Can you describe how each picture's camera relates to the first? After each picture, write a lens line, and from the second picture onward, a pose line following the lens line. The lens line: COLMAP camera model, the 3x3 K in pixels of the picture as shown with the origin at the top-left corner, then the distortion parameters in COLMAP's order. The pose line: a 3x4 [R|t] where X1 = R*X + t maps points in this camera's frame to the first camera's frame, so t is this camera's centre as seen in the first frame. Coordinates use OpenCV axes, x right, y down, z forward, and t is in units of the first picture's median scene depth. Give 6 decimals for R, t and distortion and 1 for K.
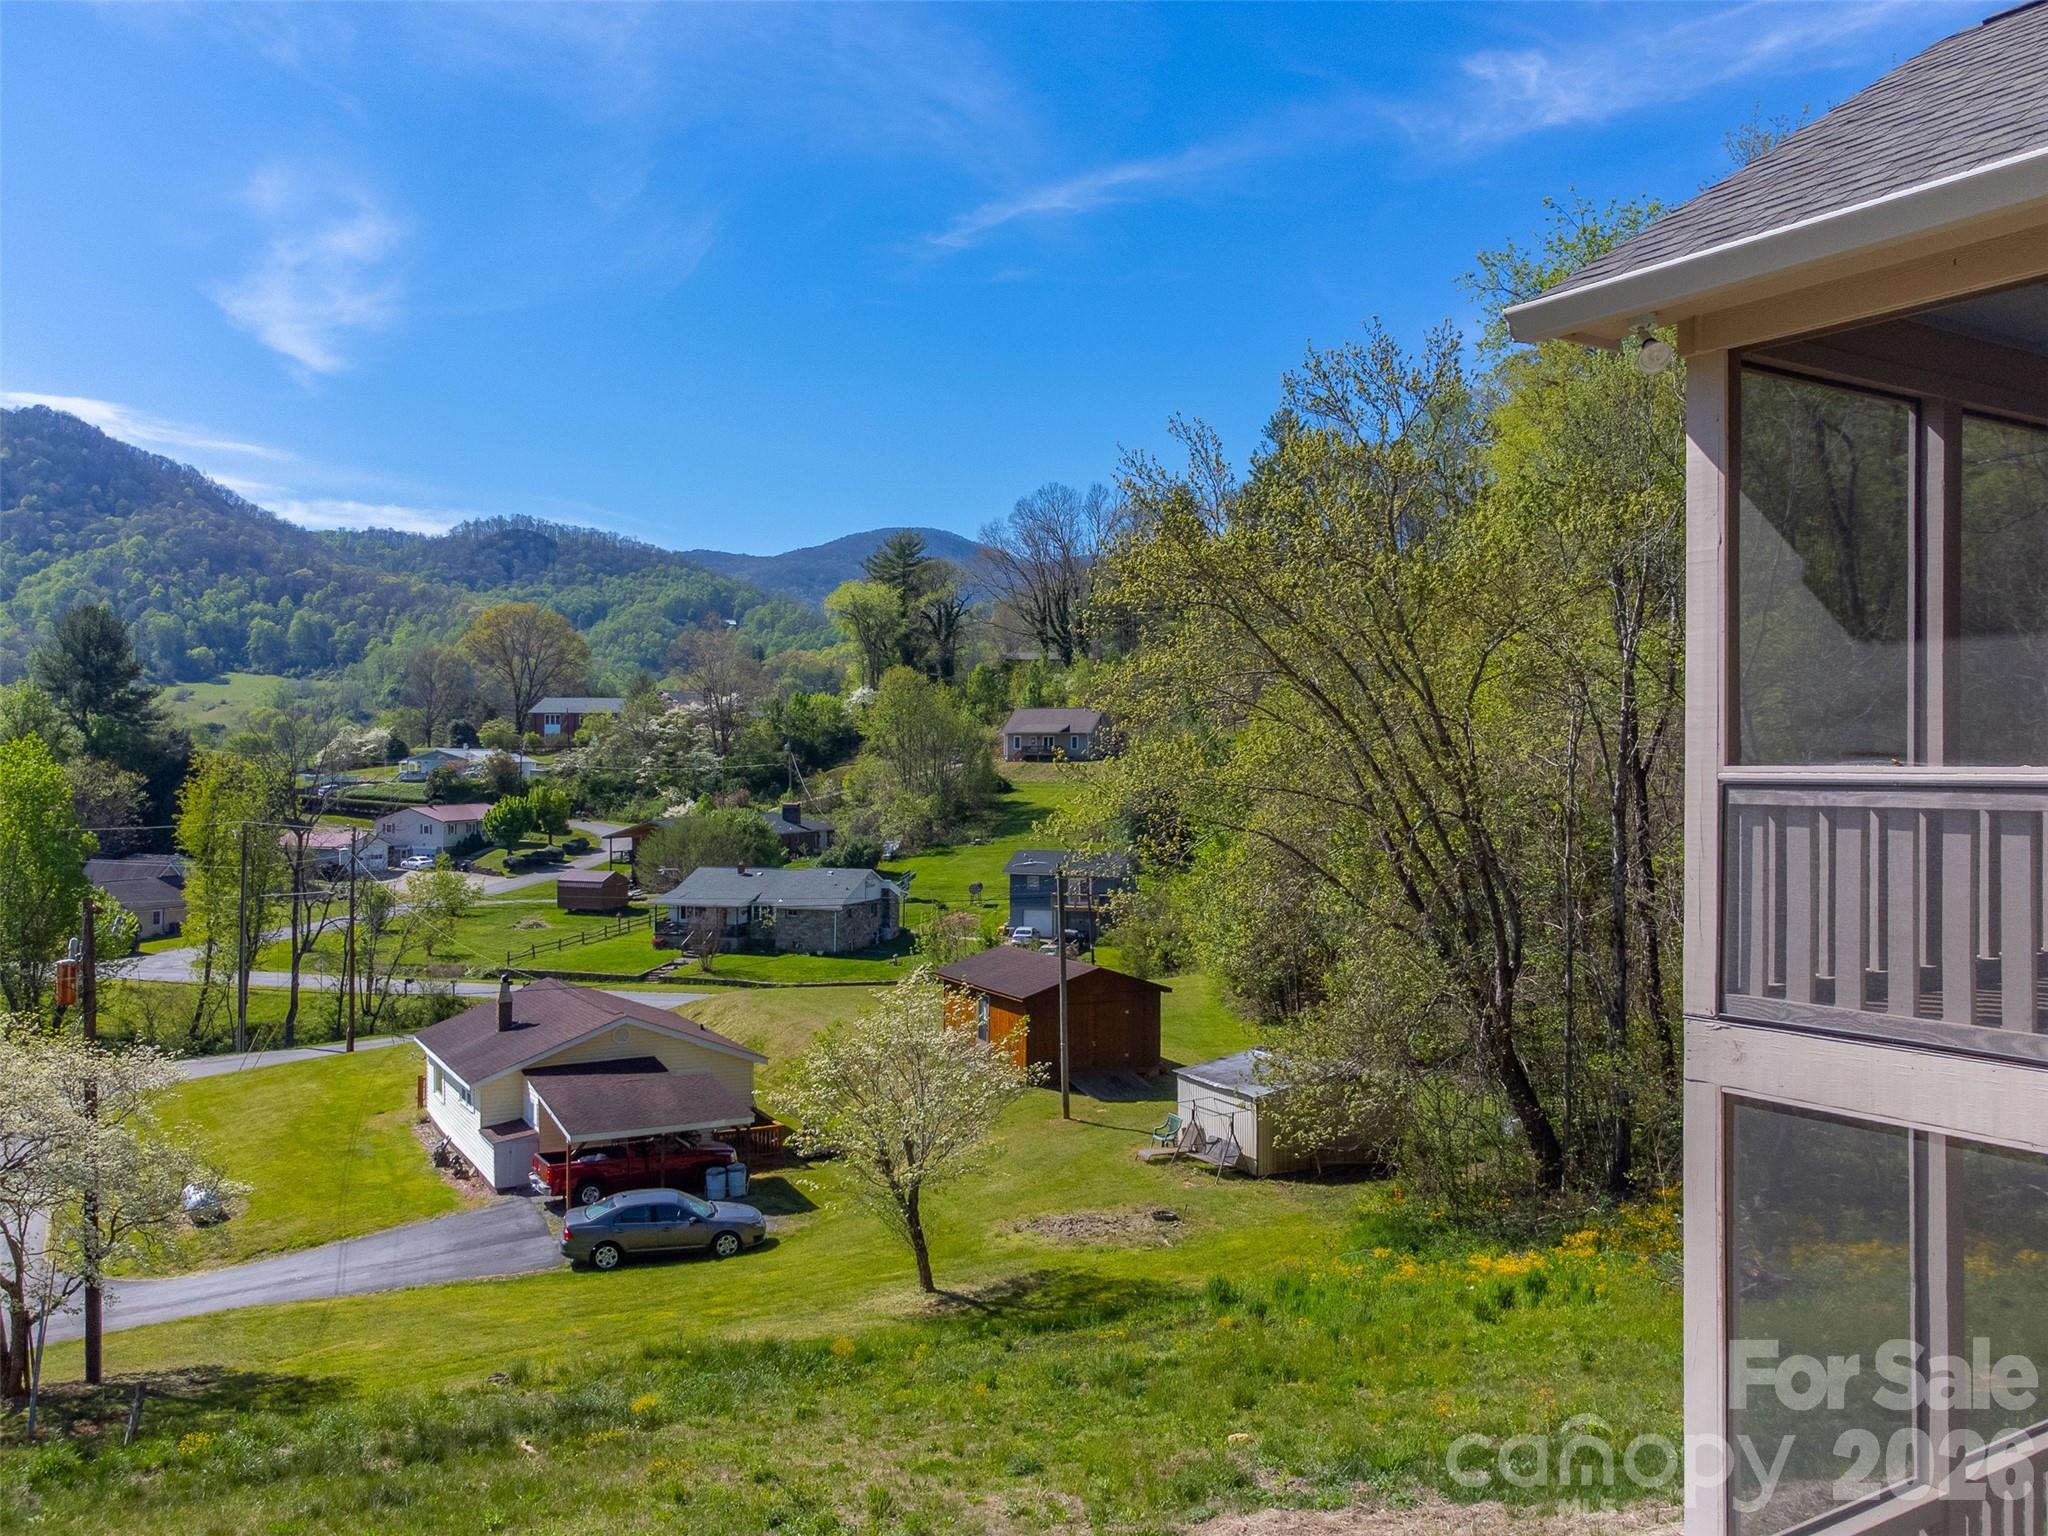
lens RADIAL K [[1608.2, 0, 1024.8], [0, 1608.2, 748.2], [0, 0, 1]] dist [-0.009696, 0.036493]
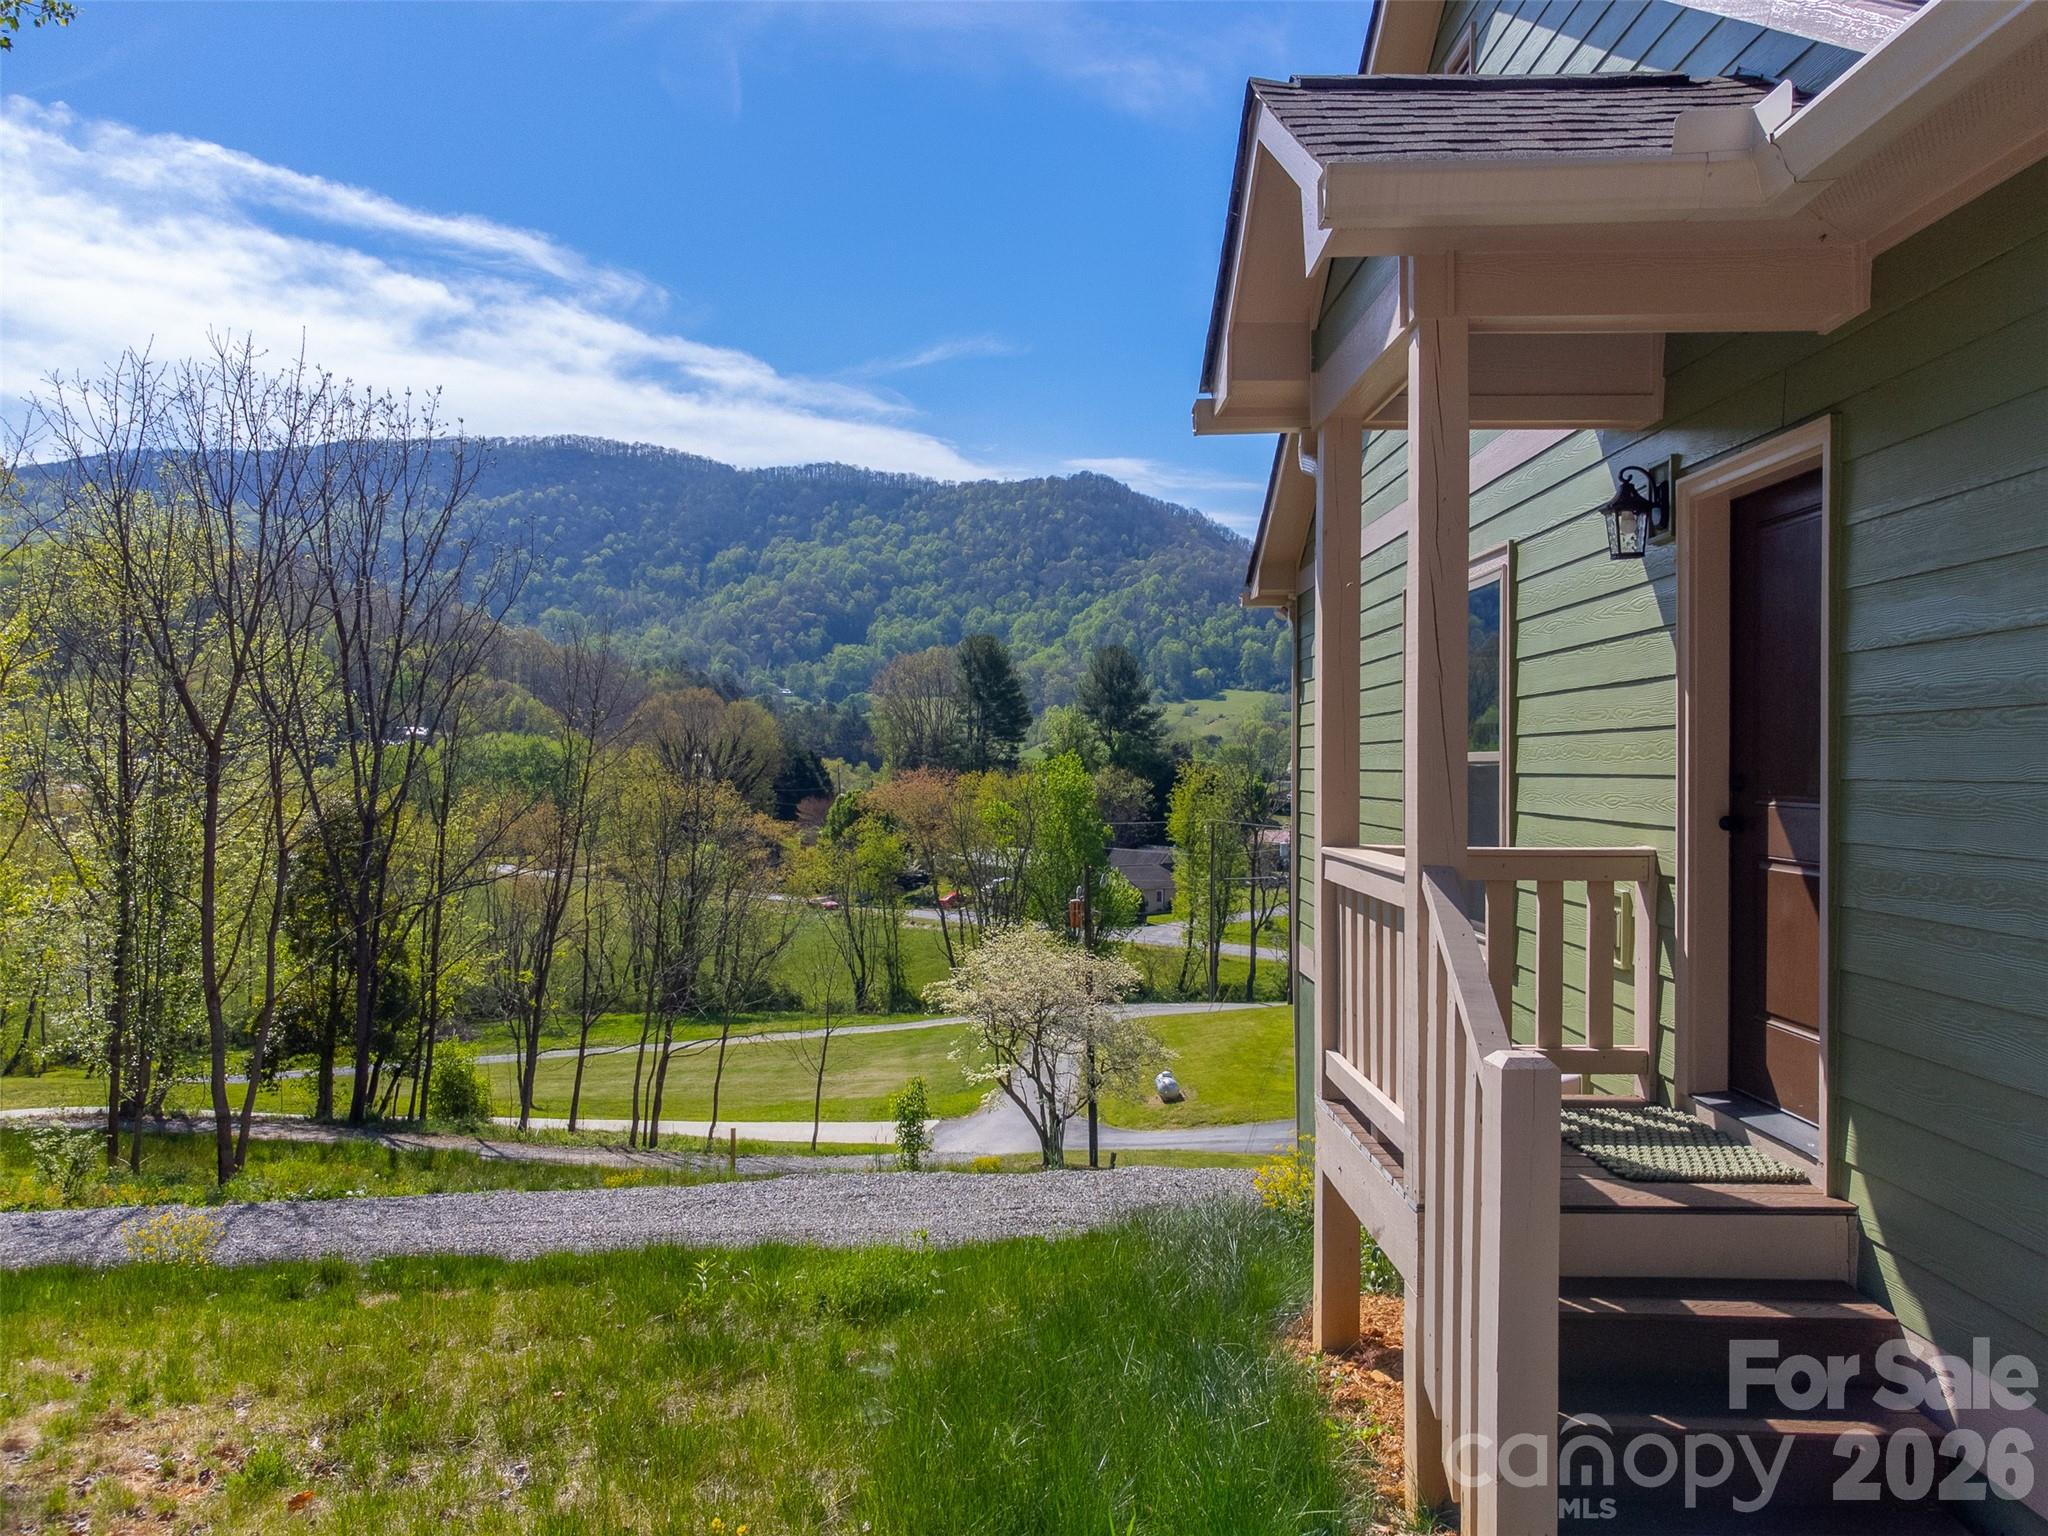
lens RADIAL K [[1571.2, 0, 1003.1], [0, 1571.2, 762.9], [0, 0, 1]] dist [0.092985, -0.296457]
pose [[0.824642, -0.002002, -0.565652, 0.031794], [0.004930, 0.999981, 0.003648, -0.001713], [0.565634, -0.005797, 0.824636, -0.045738]]
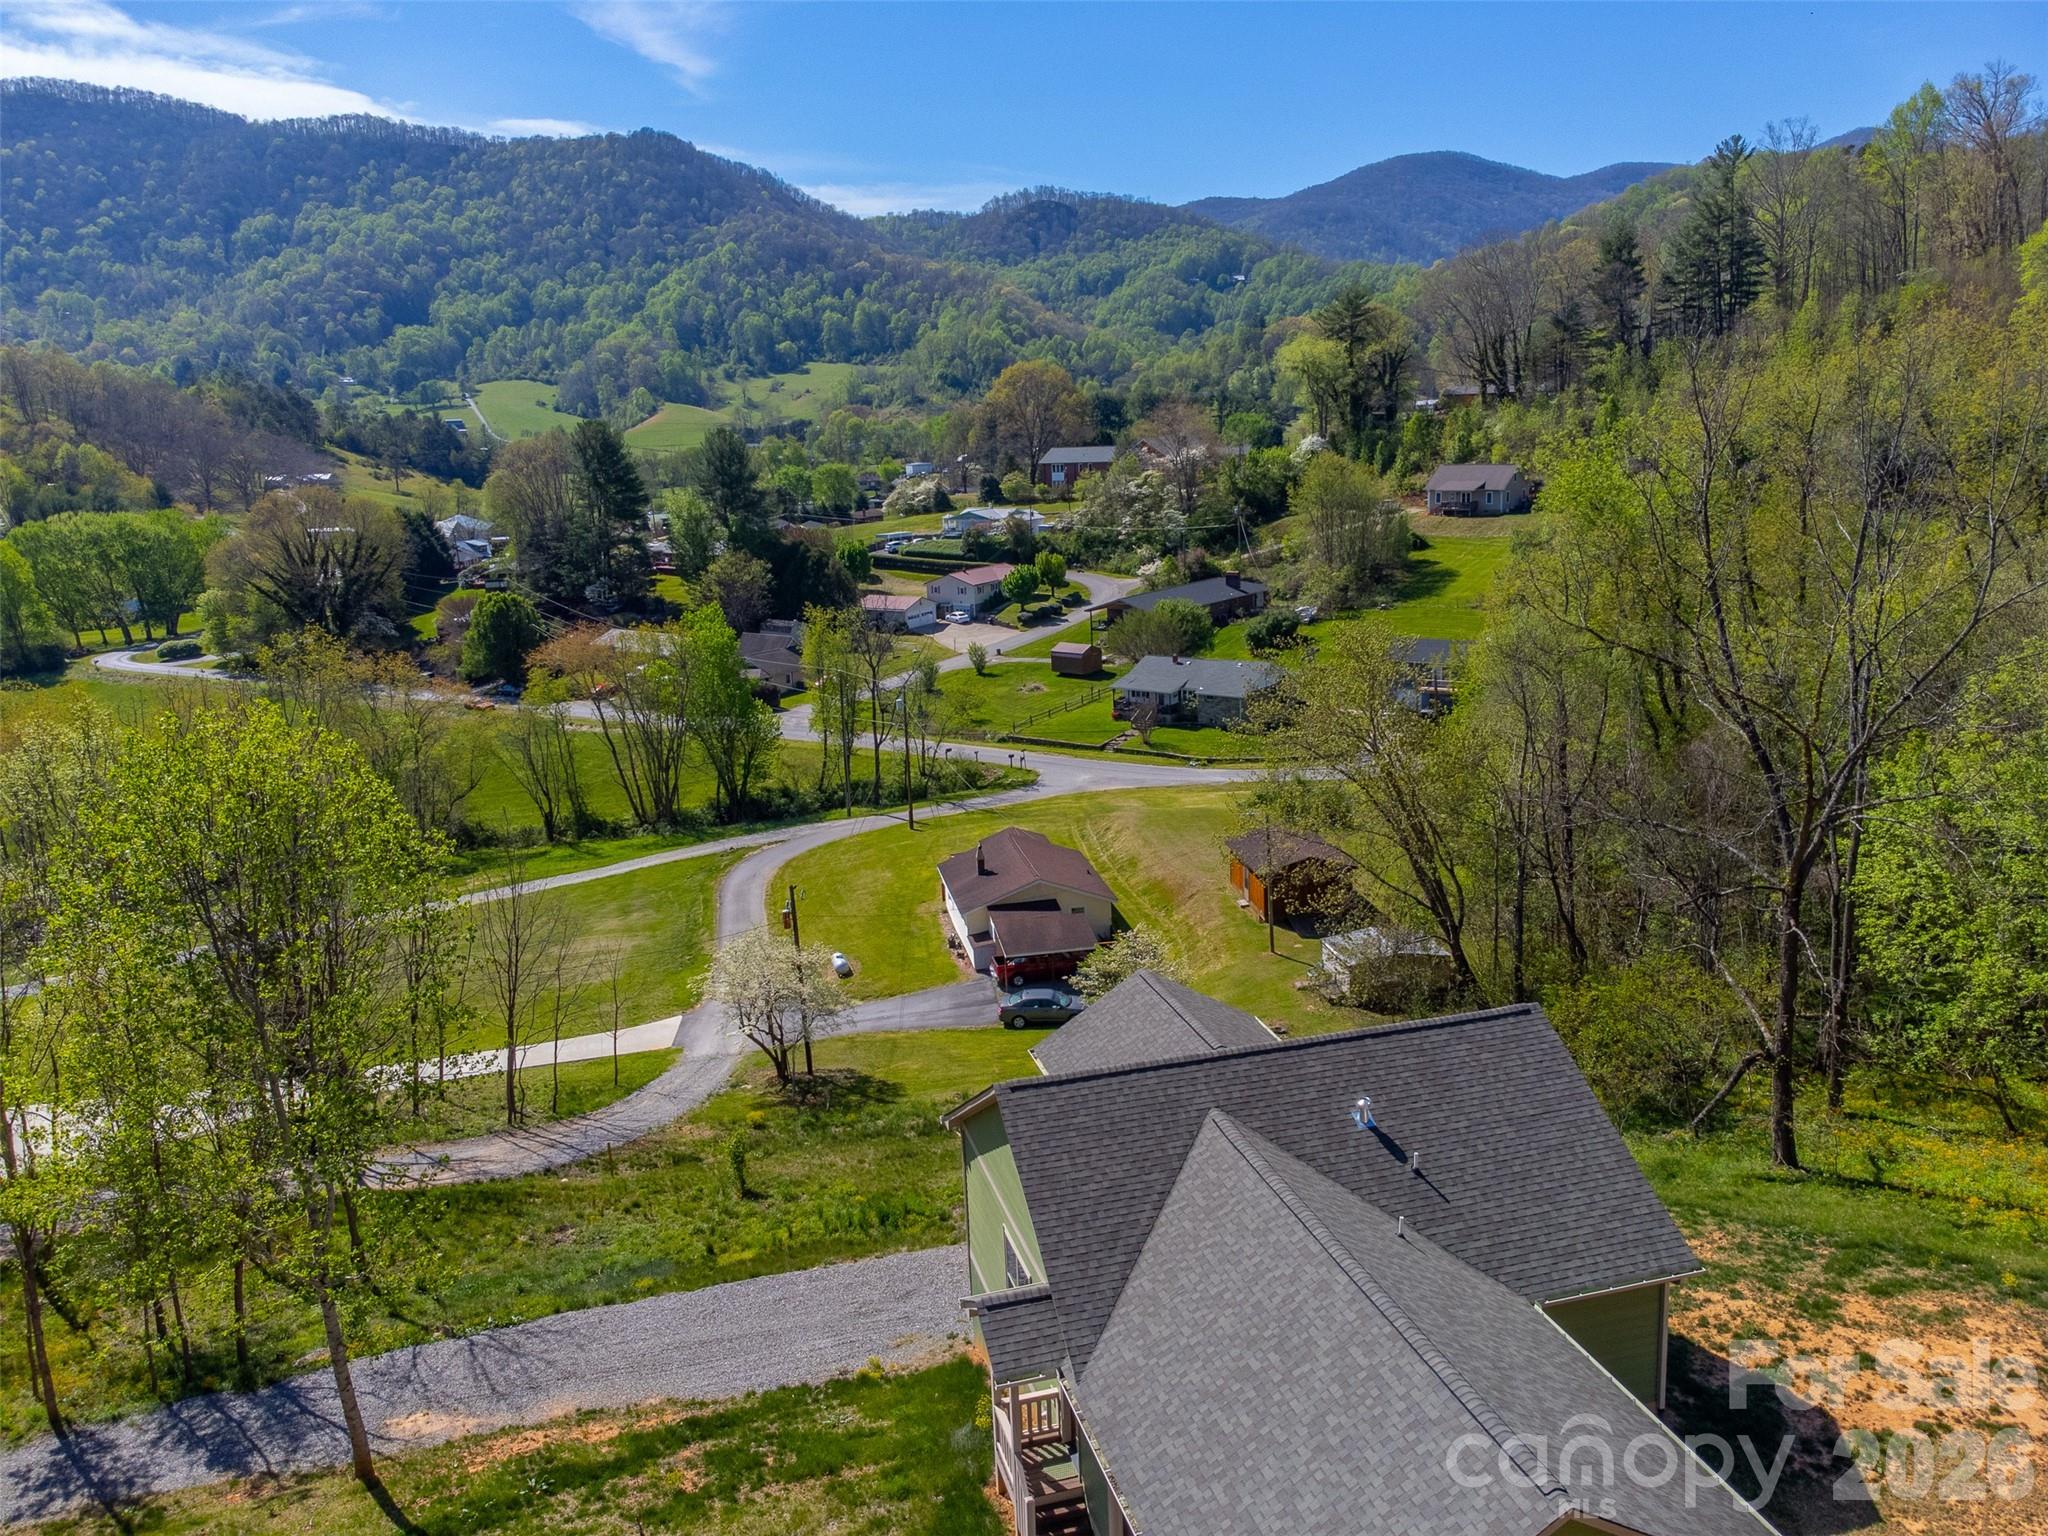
lens RADIAL K [[1497.8, 0, 1024.0], [0, 1497.8, 768.0], [0, 0, 1]] dist [-0.004352, 0.021126]
pose [[0.947030, 0.031979, -0.319548, 0.062011], [0.046699, 0.970740, 0.235548, -0.080460], [0.317730, -0.237994, 0.917827, -0.122180]]
